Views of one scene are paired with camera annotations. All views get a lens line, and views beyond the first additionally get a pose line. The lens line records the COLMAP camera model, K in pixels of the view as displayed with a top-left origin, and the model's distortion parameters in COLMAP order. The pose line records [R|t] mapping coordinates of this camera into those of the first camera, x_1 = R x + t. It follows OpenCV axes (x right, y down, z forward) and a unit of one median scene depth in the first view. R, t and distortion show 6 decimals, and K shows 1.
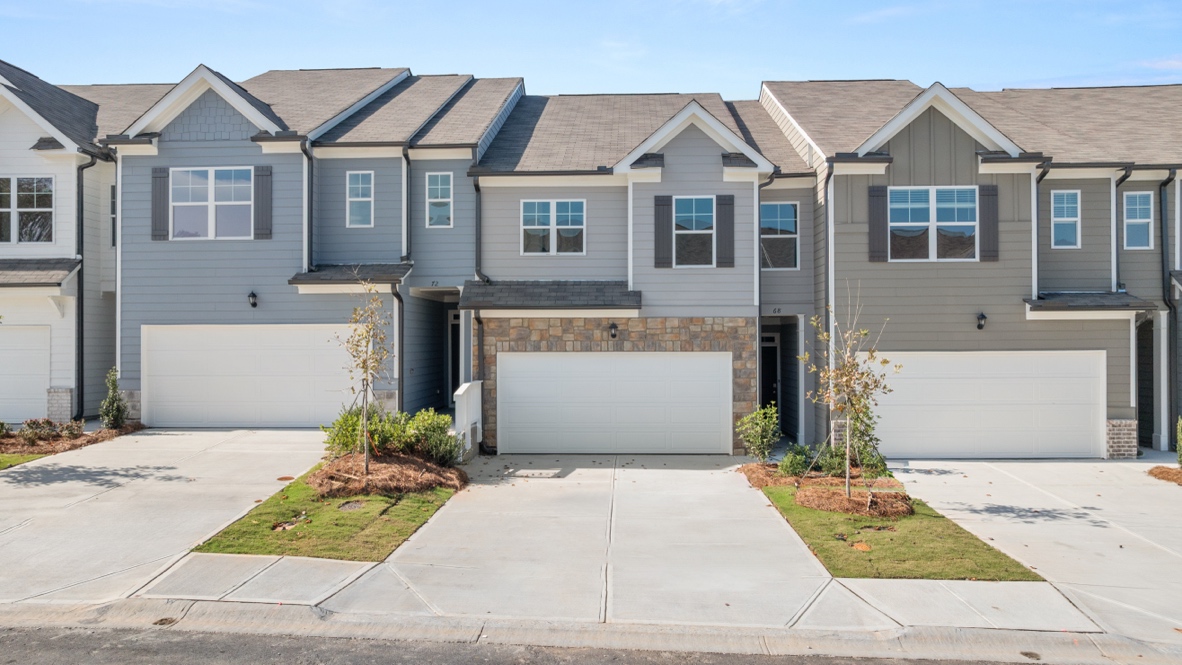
lens RADIAL K [[823.2, 0, 589.6], [0, 823.2, 314.7], [0, 0, 1]] dist [-0.028391, 0.026176]
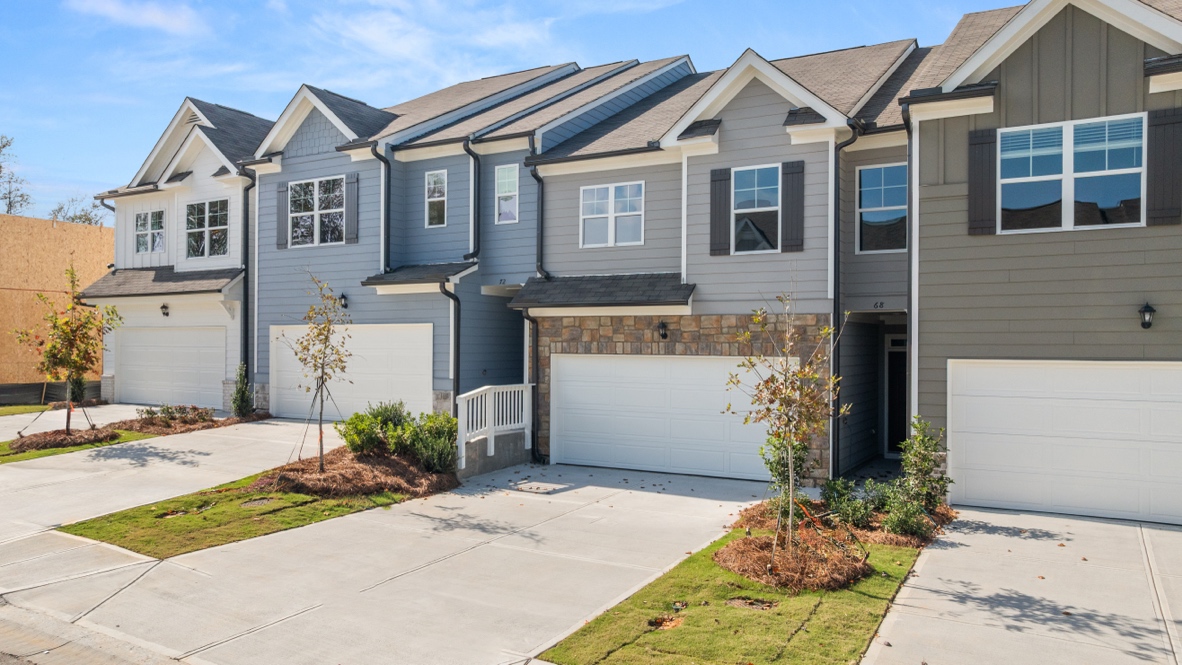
lens RADIAL K [[834.1, 0, 591.0], [0, 834.1, 332.5], [0, 0, 1]] dist [-0.017630, 0.002597]
pose [[0.892695, 0.001099, -0.450660, 0.356811], [0.007434, 0.999825, 0.017164, 0.005946], [0.450600, -0.018673, 0.892530, 0.182497]]
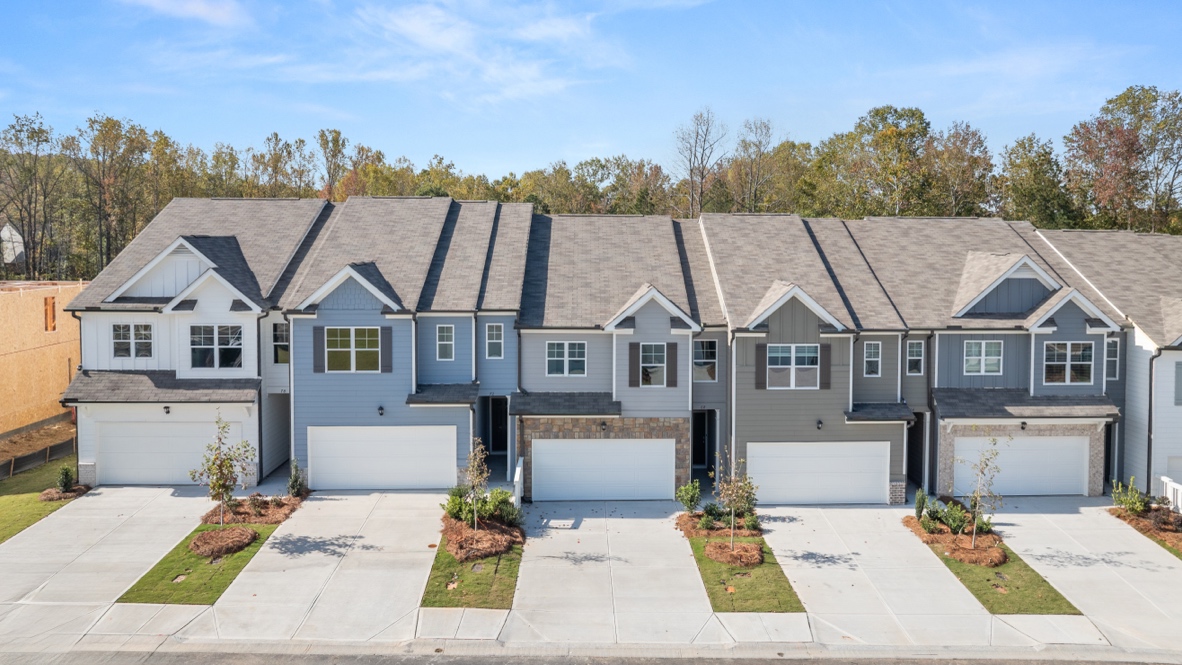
lens RADIAL K [[864.1, 0, 608.8], [0, 864.1, 204.6], [0, 0, 1]] dist [-0.007302, 0.000501]
pose [[0.996866, 0.006140, 0.078873, -0.099791], [-0.007188, 0.999890, 0.013006, -0.445771], [-0.078784, -0.013532, 0.996800, -0.713946]]
